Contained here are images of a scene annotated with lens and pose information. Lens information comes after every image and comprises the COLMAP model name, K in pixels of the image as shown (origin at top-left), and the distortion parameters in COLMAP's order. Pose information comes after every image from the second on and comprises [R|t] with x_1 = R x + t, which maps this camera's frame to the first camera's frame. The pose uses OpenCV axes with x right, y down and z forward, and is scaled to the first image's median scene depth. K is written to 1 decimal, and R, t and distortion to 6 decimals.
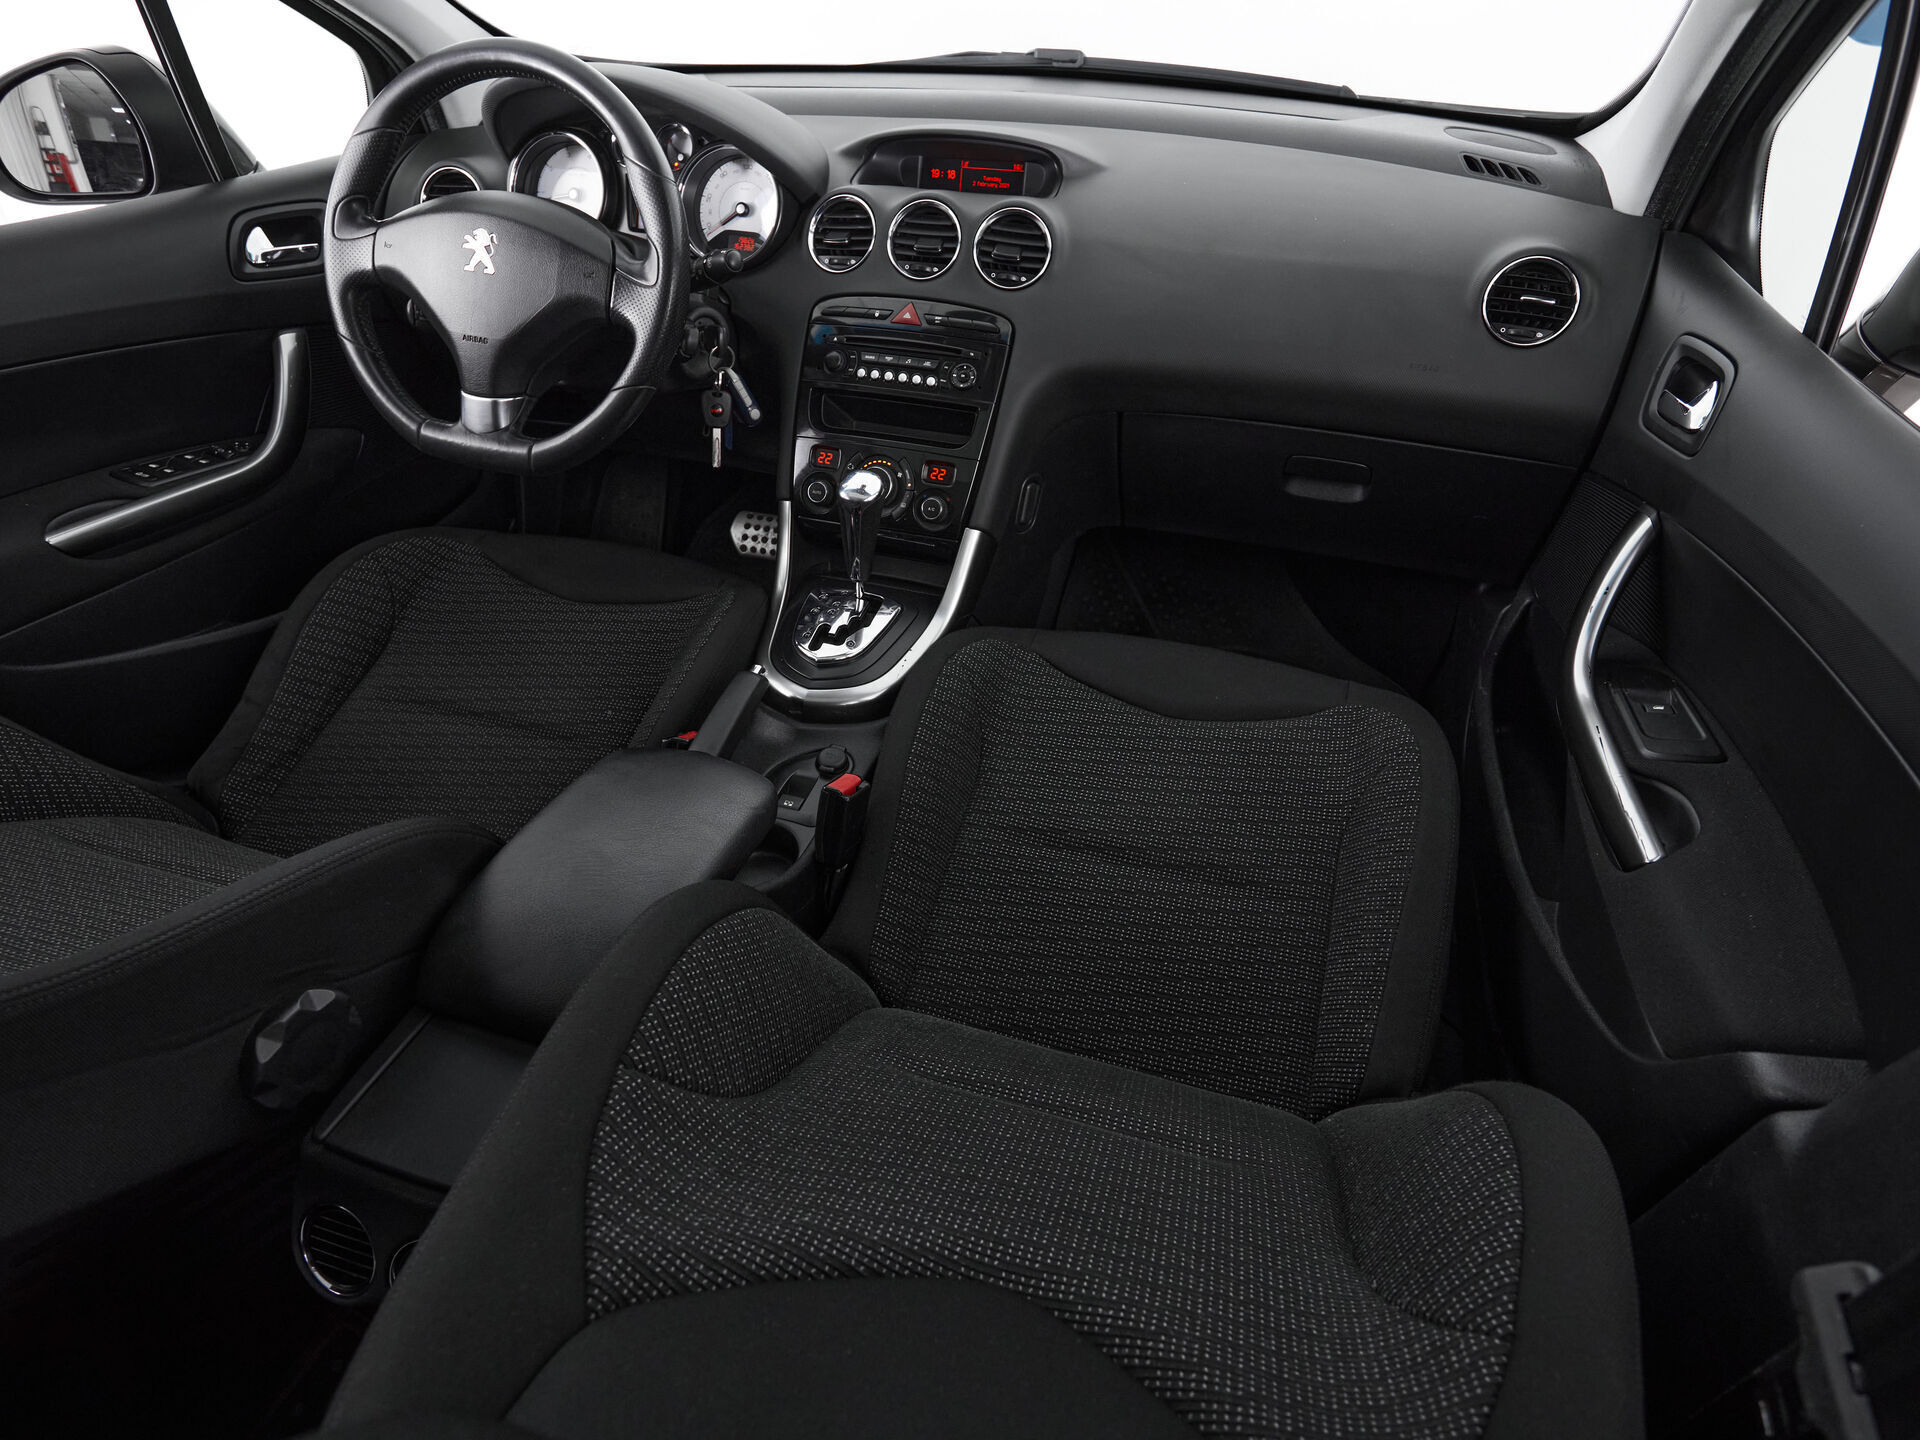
lens RADIAL K [[1067.2, 0, 967.4], [0, 1067.2, 718.5], [0, 0, 1]] dist [-0.000862, -0.002956]
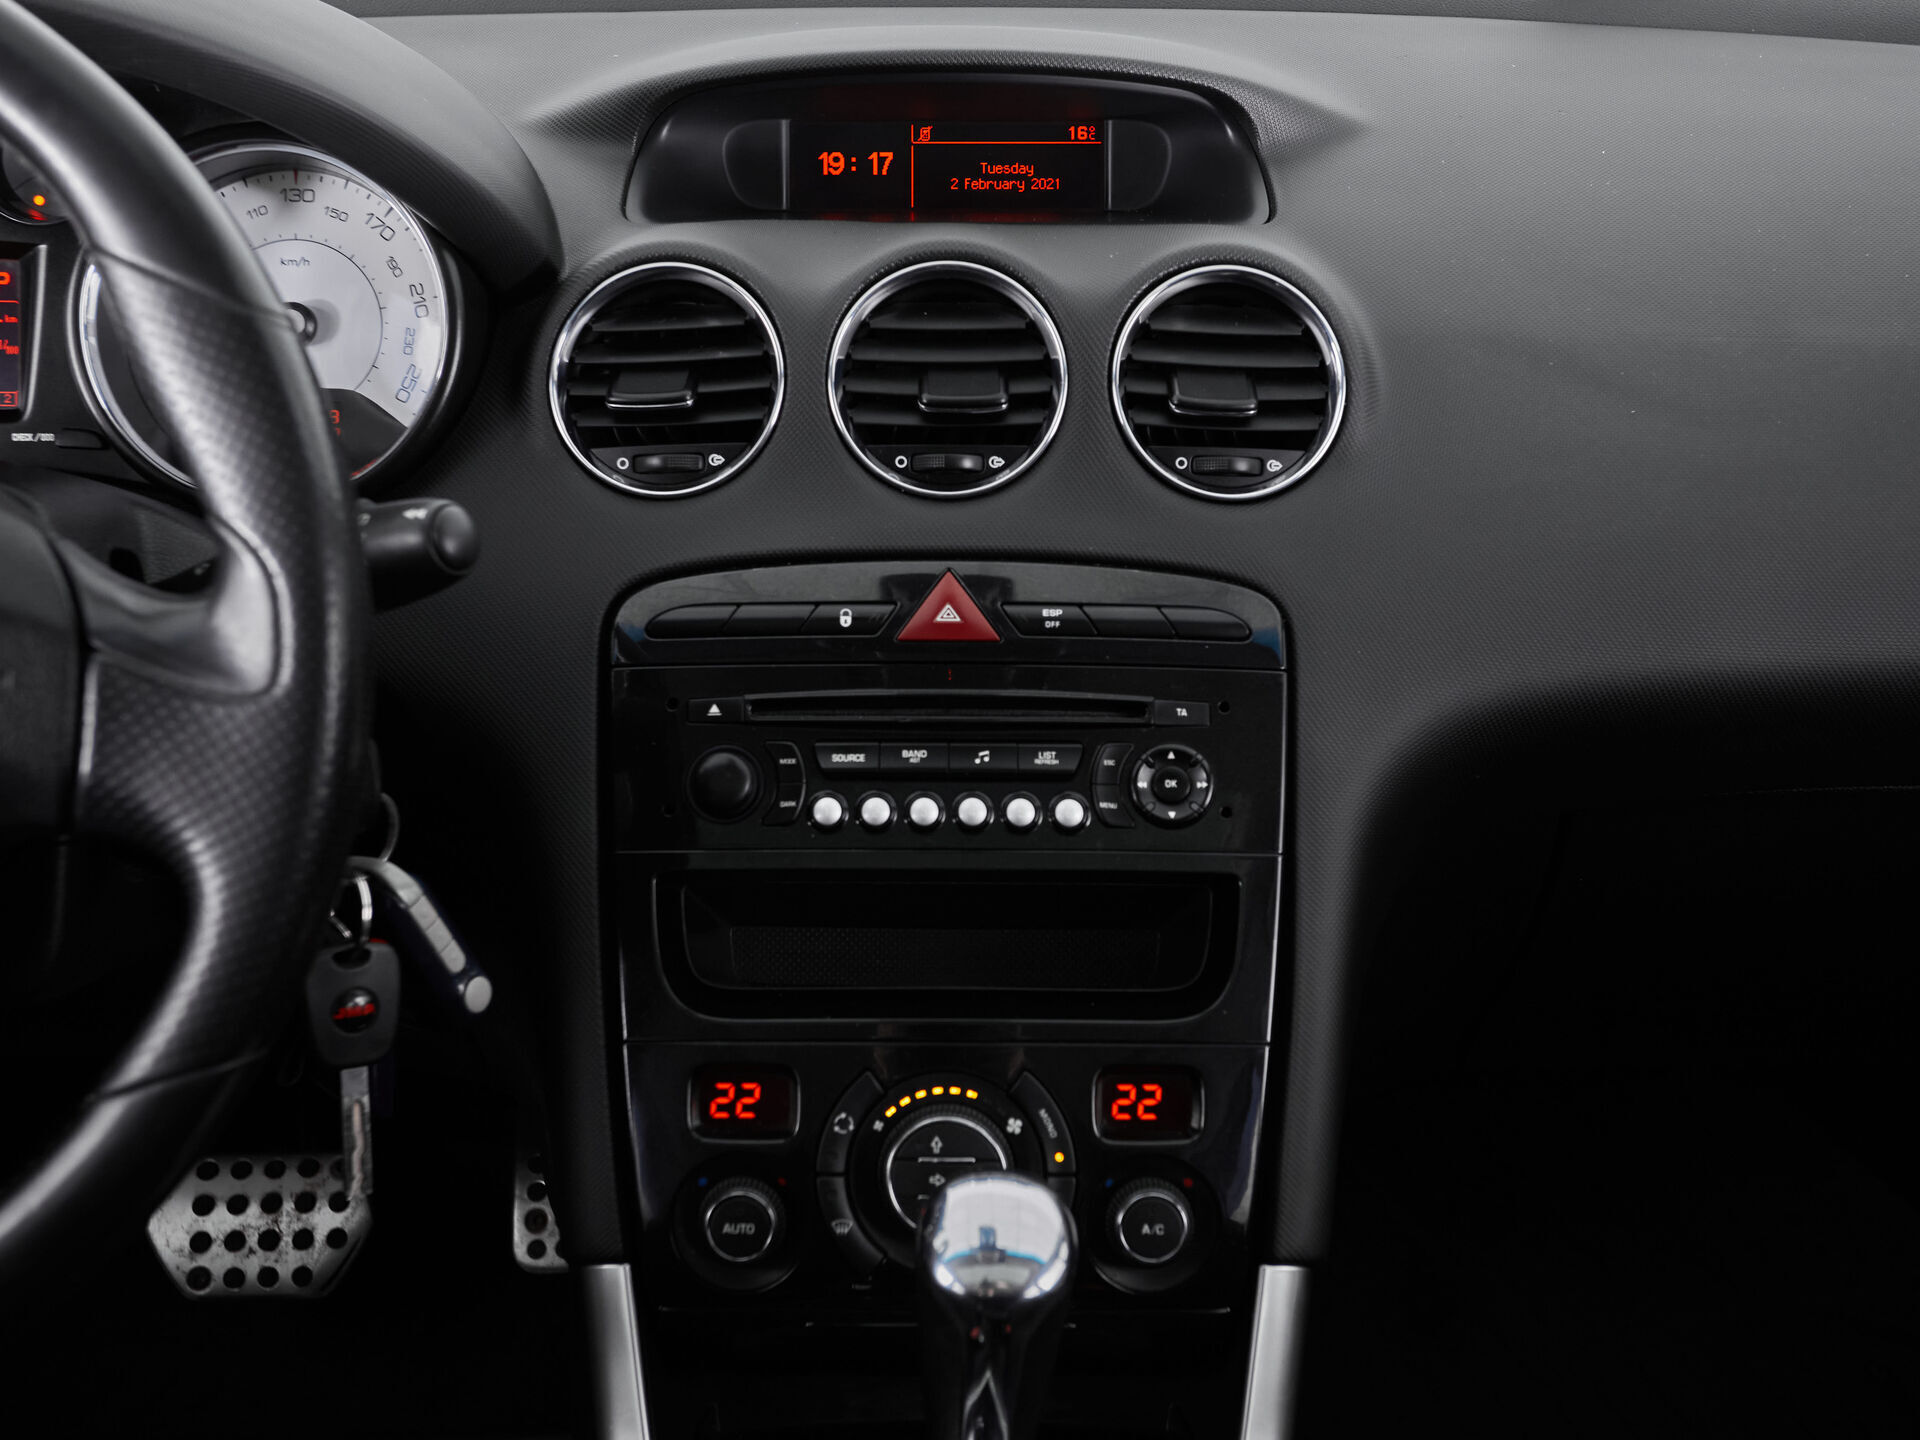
lens RADIAL K [[2479.6, 0, 954.0], [0, 2479.6, 668.6], [0, 0, 1]] dist [0.022013, 0.000000]
pose [[0.952965, -0.128364, 0.274556, -0.253358], [0.183372, 0.965462, -0.185087, -0.225131], [-0.241315, 0.226727, 0.943590, 0.314616]]
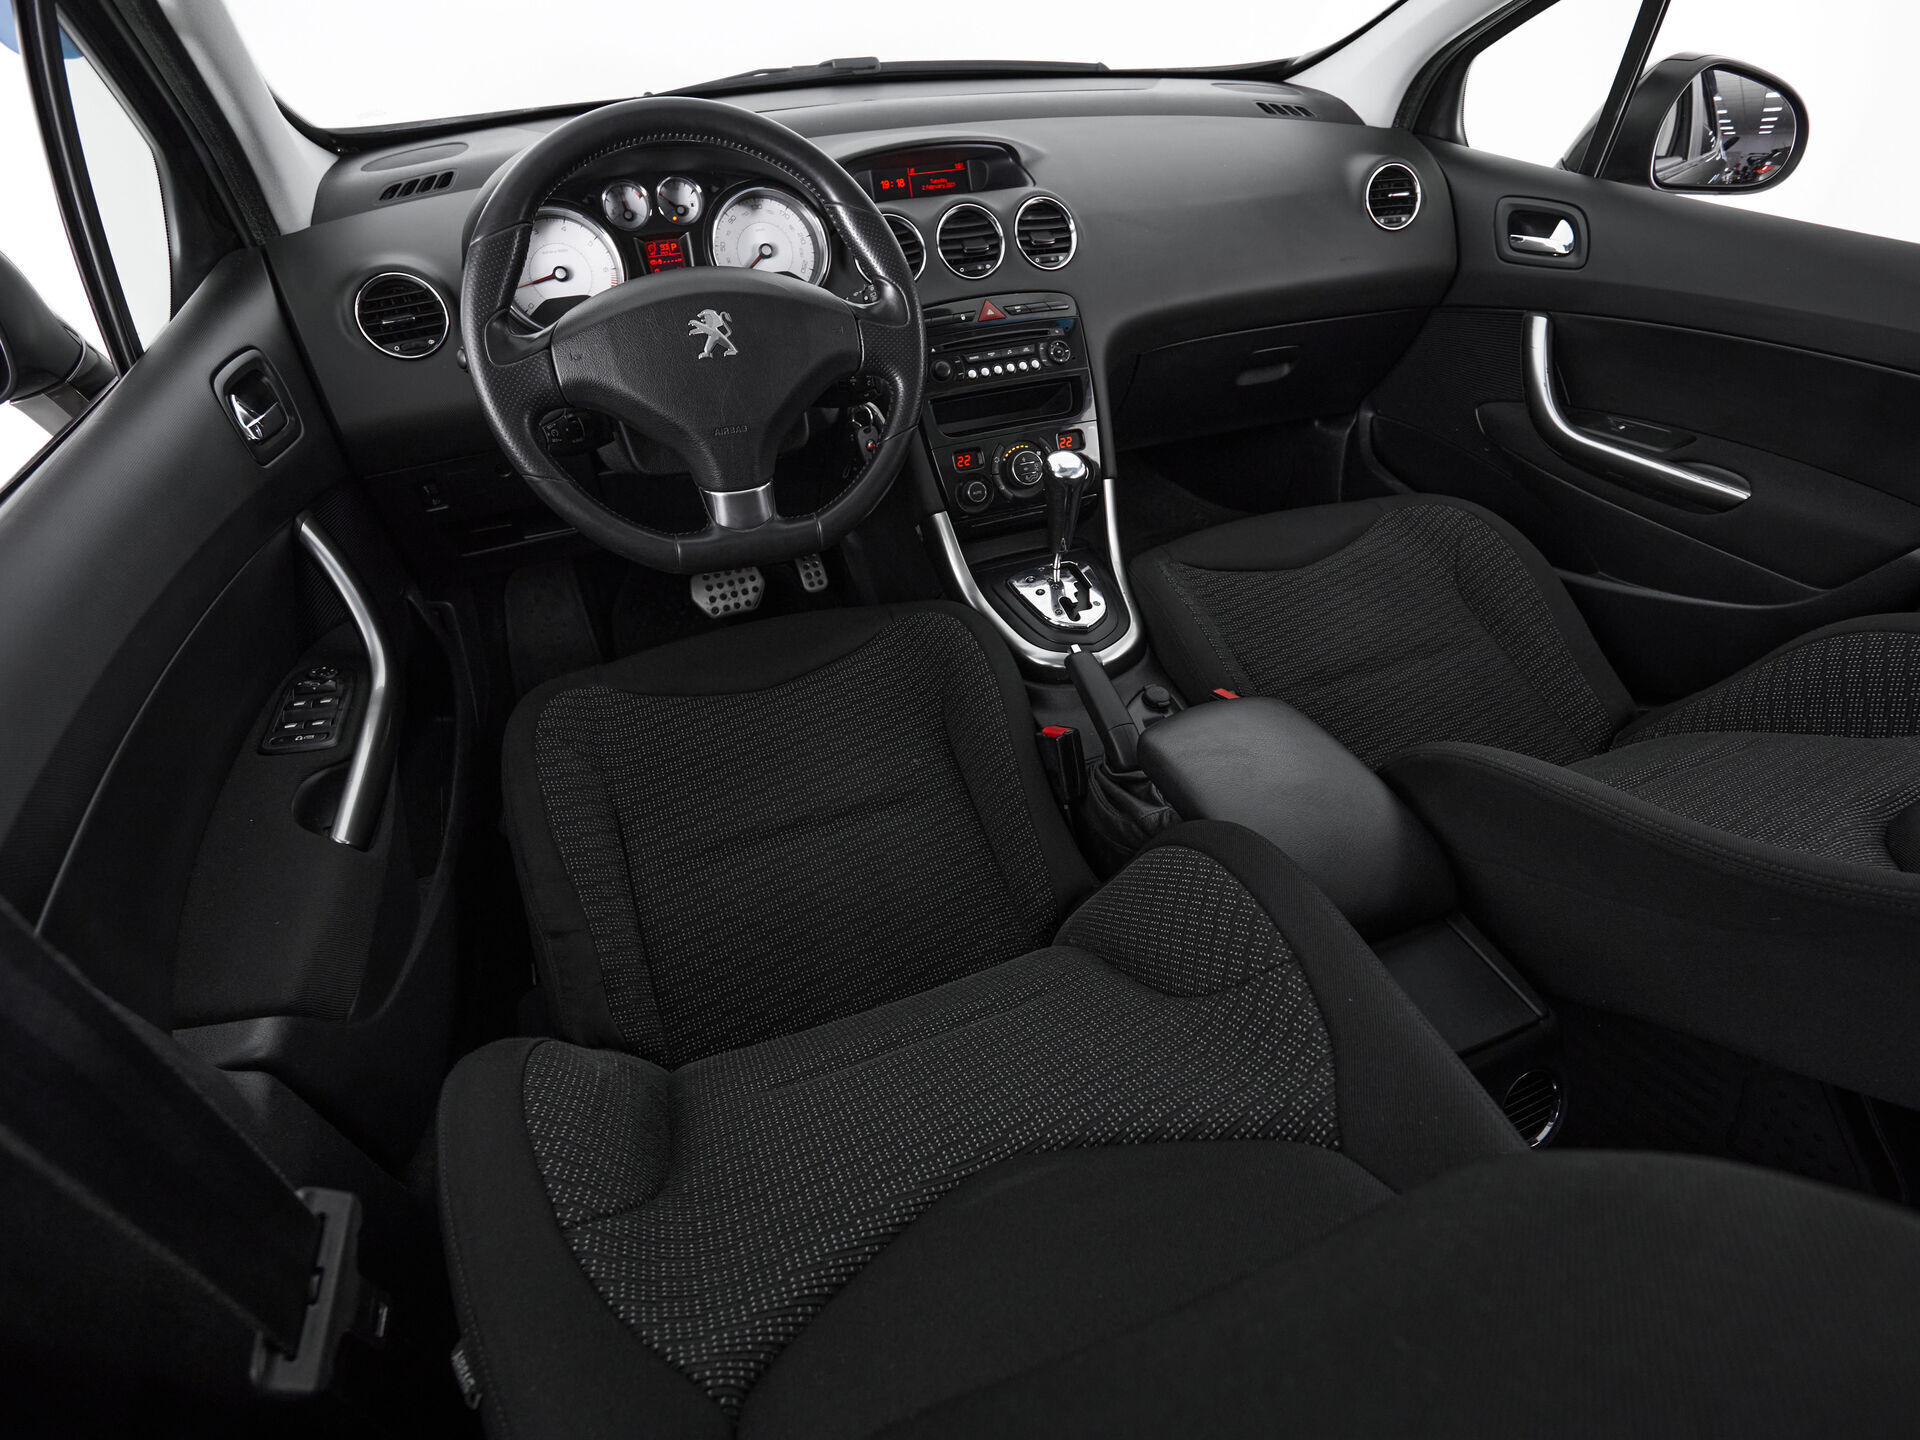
lens RADIAL K [[1026.4, 0, 976.7], [0, 1026.4, 716.1], [0, 0, 1]] dist [-0.000074, -0.002257]
pose [[0.780767, -0.407845, 0.473356, -0.720249], [0.396582, 0.908894, 0.128973, -0.143003], [-0.482831, 0.087027, 0.871378, 0.132373]]
